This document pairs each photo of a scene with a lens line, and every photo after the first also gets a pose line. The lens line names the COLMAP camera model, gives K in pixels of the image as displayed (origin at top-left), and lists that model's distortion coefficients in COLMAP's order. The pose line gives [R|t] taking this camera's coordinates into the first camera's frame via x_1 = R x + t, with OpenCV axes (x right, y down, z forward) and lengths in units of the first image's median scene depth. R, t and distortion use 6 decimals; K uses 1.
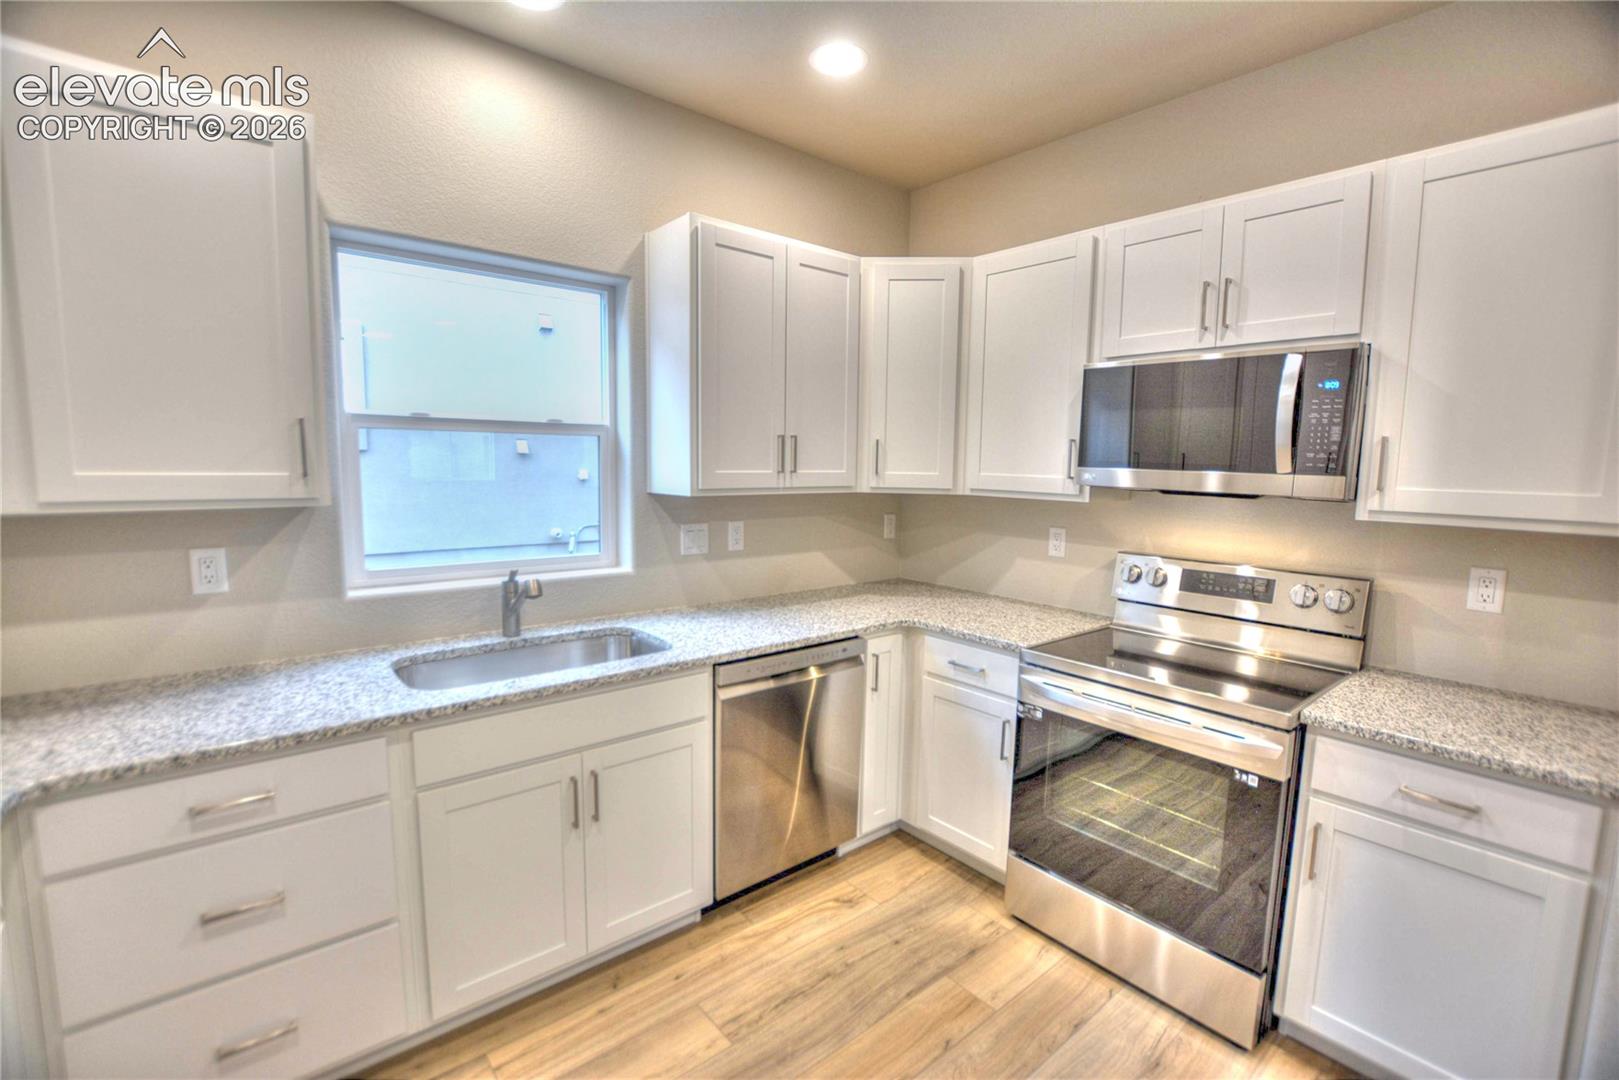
lens RADIAL K [[711.3, 0, 812.6], [0, 711.3, 542.8], [0, 0, 1]] dist [-0.025707, 0.000367]
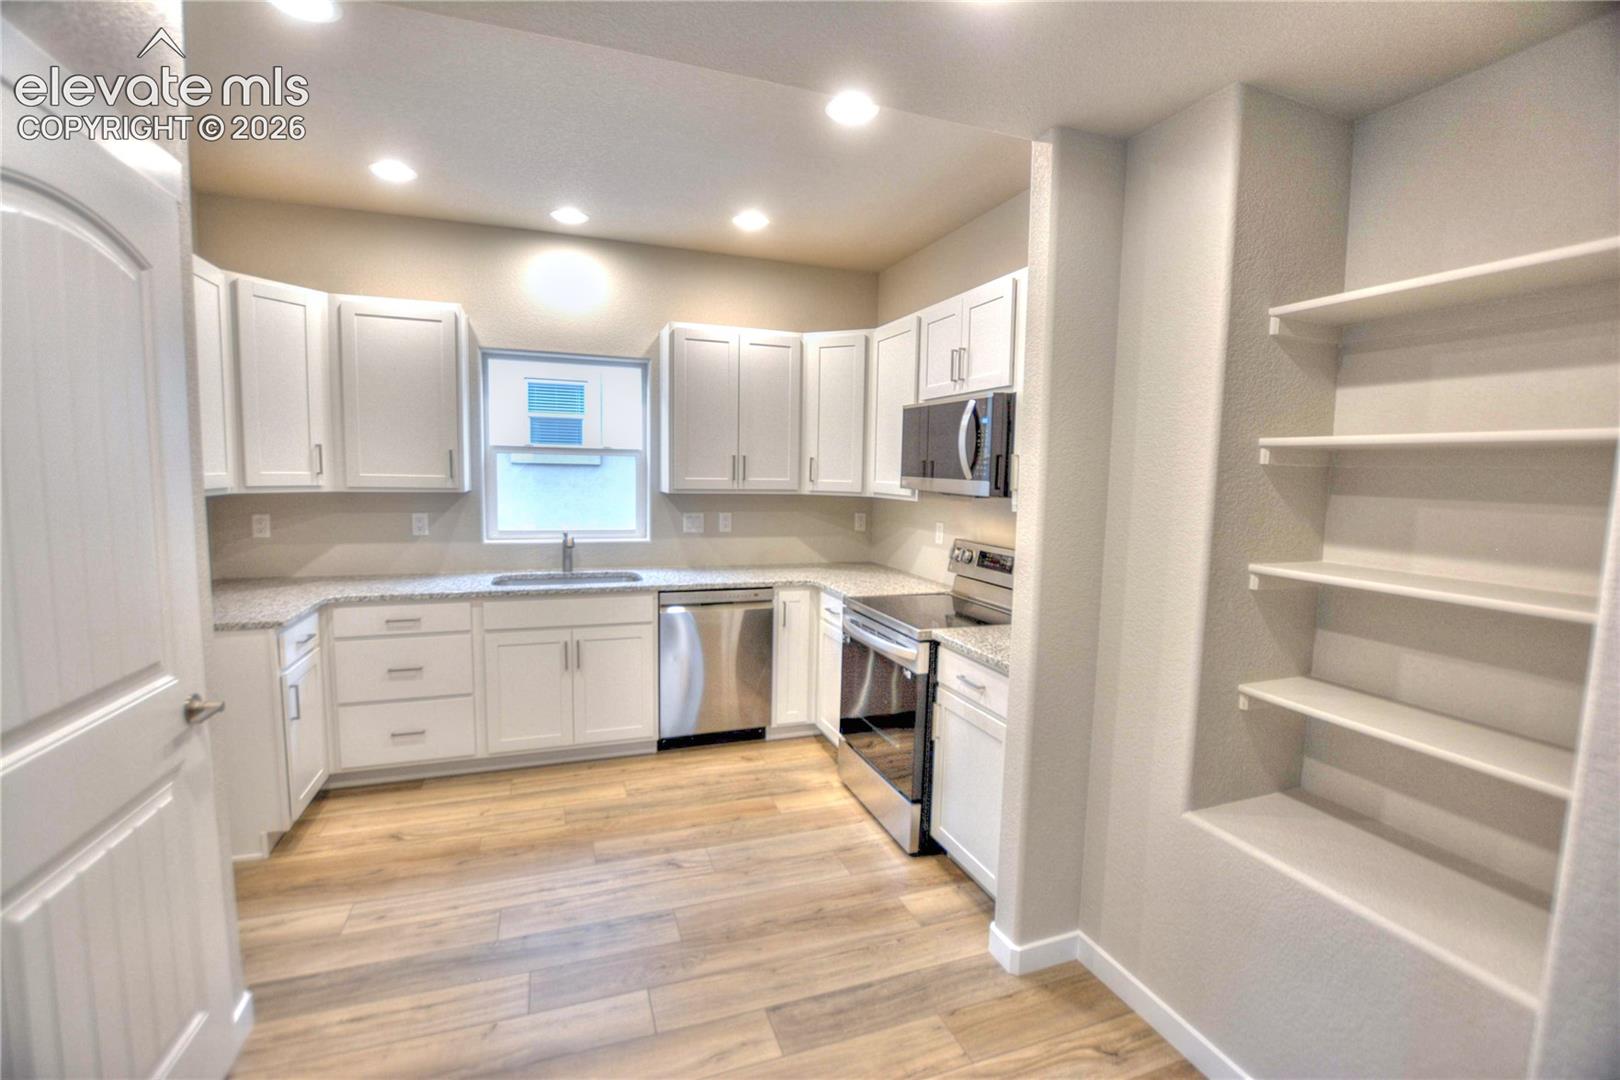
lens RADIAL K [[711.7, 0, 810.9], [0, 711.7, 542.8], [0, 0, 1]] dist [-0.025707, 0.000367]
pose [[0.940310, 0.036811, -0.338322, 0.723731], [-0.044032, 0.998936, -0.013693, 0.058660], [0.337458, 0.027773, 0.940931, -0.440129]]
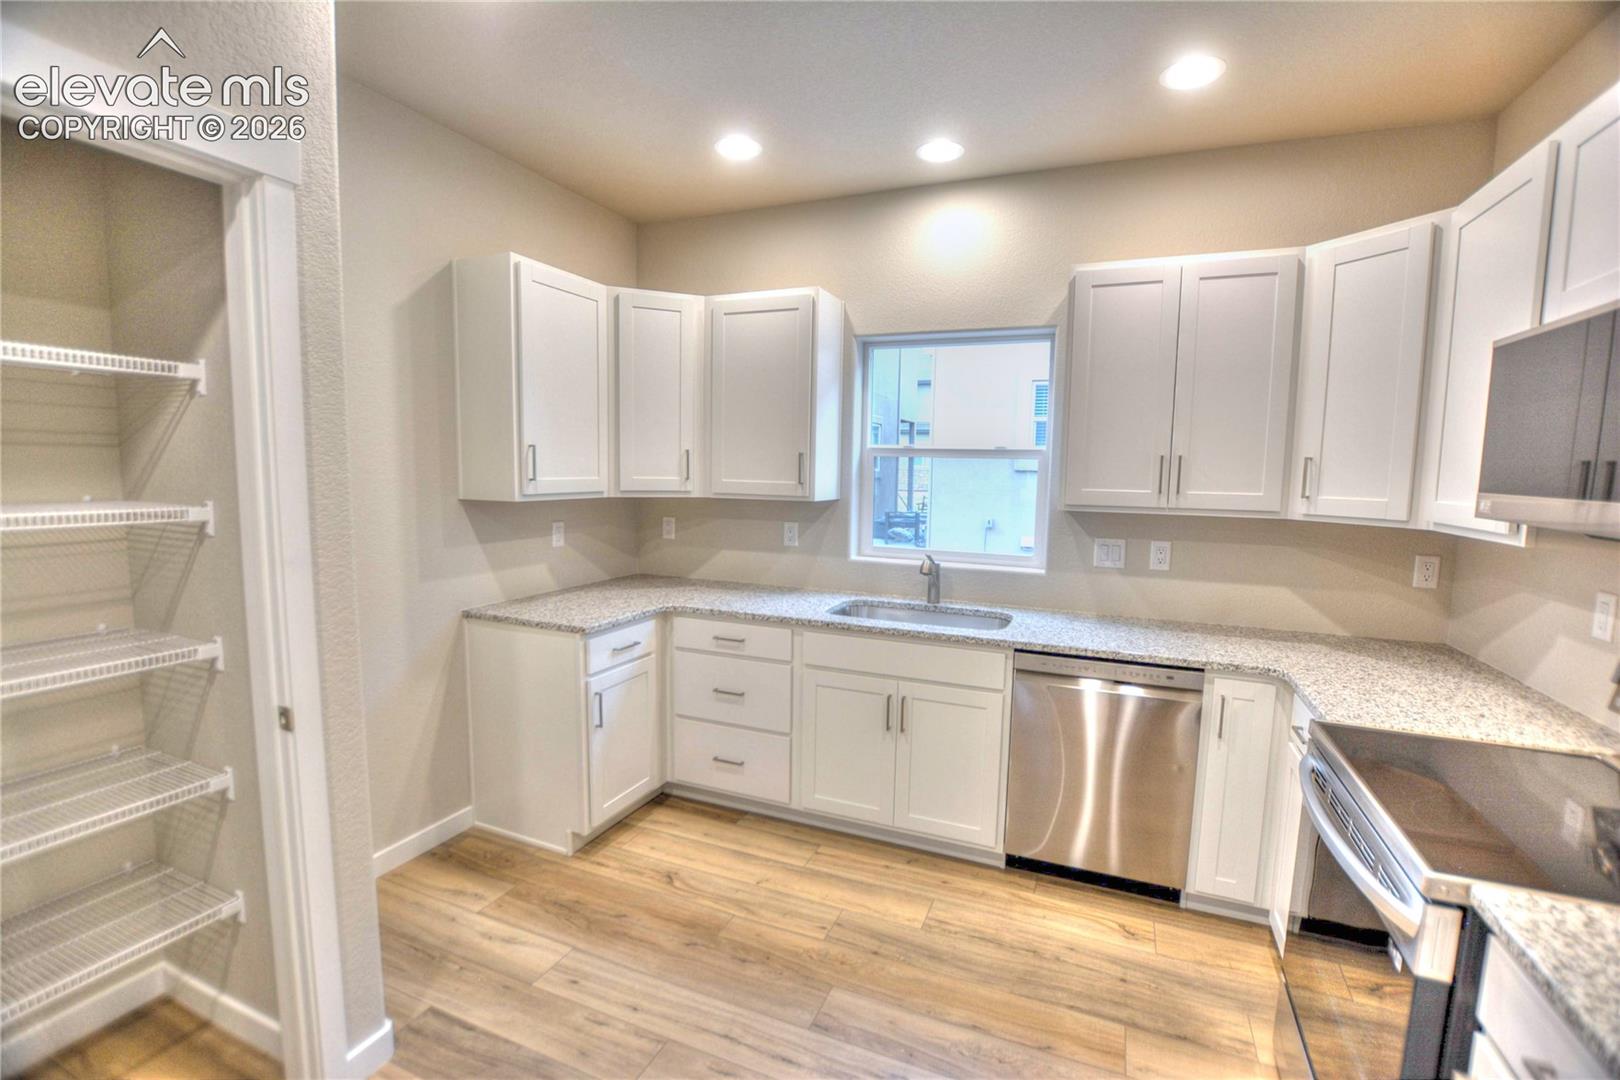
lens RADIAL K [[711.7, 0, 818.1], [0, 711.7, 540.9], [0, 0, 1]] dist [-0.025707, 0.000367]
pose [[0.458892, 0.082430, -0.884660, 0.704148], [-0.113409, 0.992977, 0.033695, -0.011697], [0.881225, 0.084866, 0.465017, 0.136324]]
